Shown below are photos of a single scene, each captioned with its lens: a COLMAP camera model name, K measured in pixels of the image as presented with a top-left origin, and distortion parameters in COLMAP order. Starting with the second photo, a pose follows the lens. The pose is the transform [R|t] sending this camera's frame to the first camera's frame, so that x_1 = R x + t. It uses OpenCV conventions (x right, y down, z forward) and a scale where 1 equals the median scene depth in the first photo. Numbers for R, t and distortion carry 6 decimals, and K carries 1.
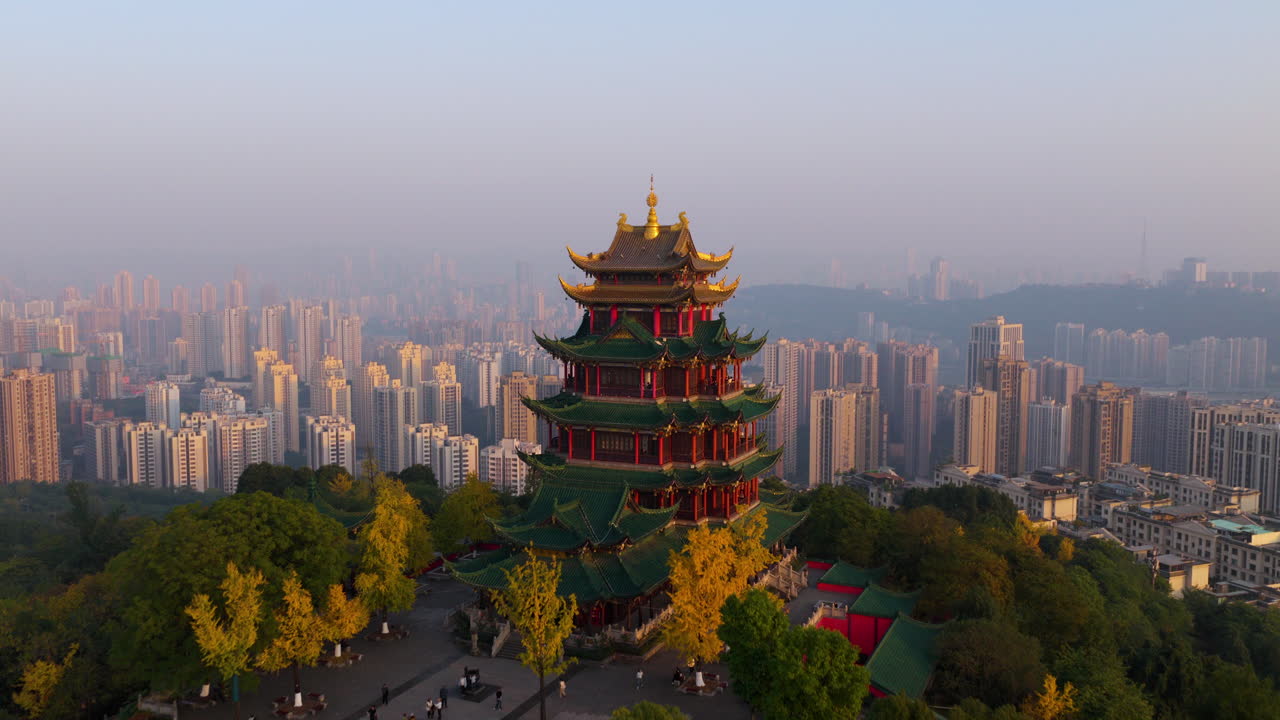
lens RADIAL K [[1091.2, 0, 640.0], [0, 1091.2, 360.0], [0, 0, 1]] dist [-0.005445, 0.022173]
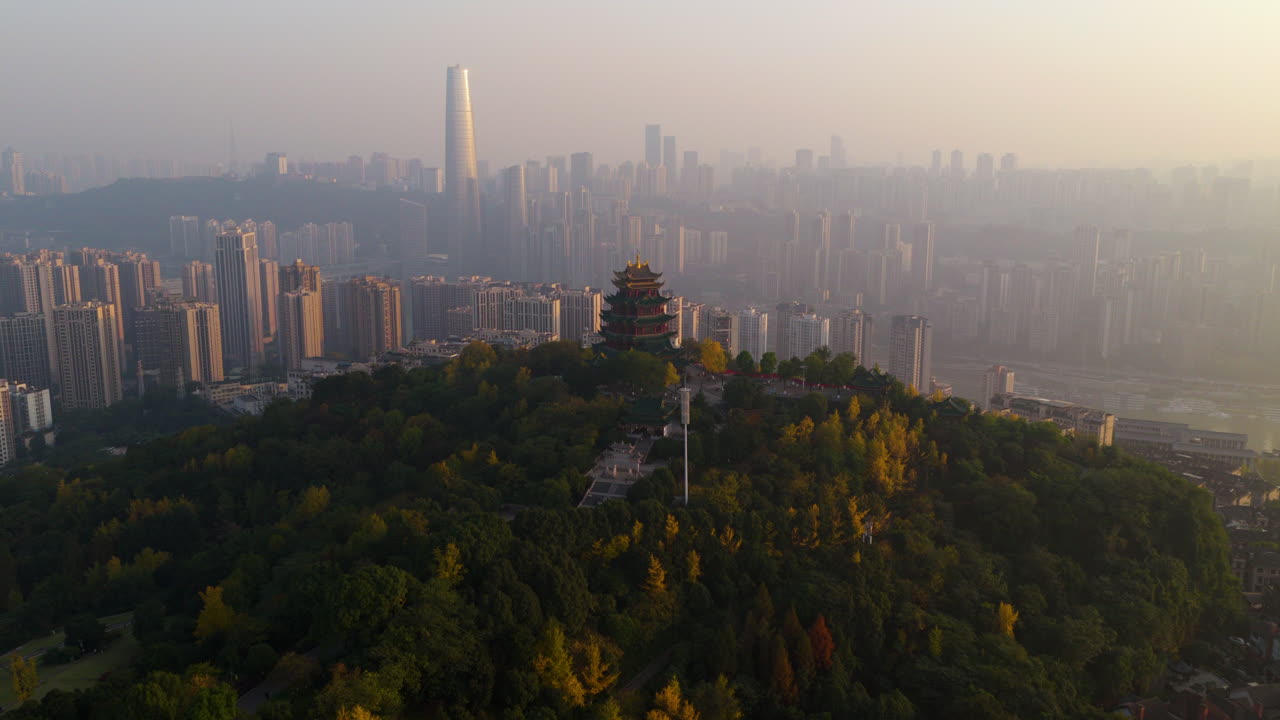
lens RADIAL K [[1091.2, 0, 640.0], [0, 1091.2, 360.0], [0, 0, 1]] dist [-0.005445, 0.022173]
pose [[0.663120, -0.144182, 0.734495, -0.283889], [0.061867, 0.988472, 0.138183, -0.033619], [-0.745952, -0.046191, 0.664396, -0.142552]]
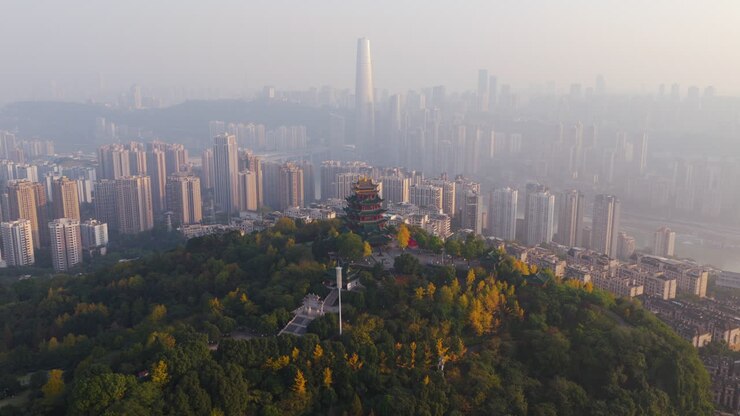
lens RADIAL K [[630.8, 0, 370.0], [0, 630.8, 208.0], [0, 0, 1]] dist [-0.005445, 0.022173]
pose [[0.788247, -0.125644, 0.602396, -0.222992], [0.052891, 0.989144, 0.137099, -0.047881], [-0.613082, -0.076207, 0.786335, -0.182585]]
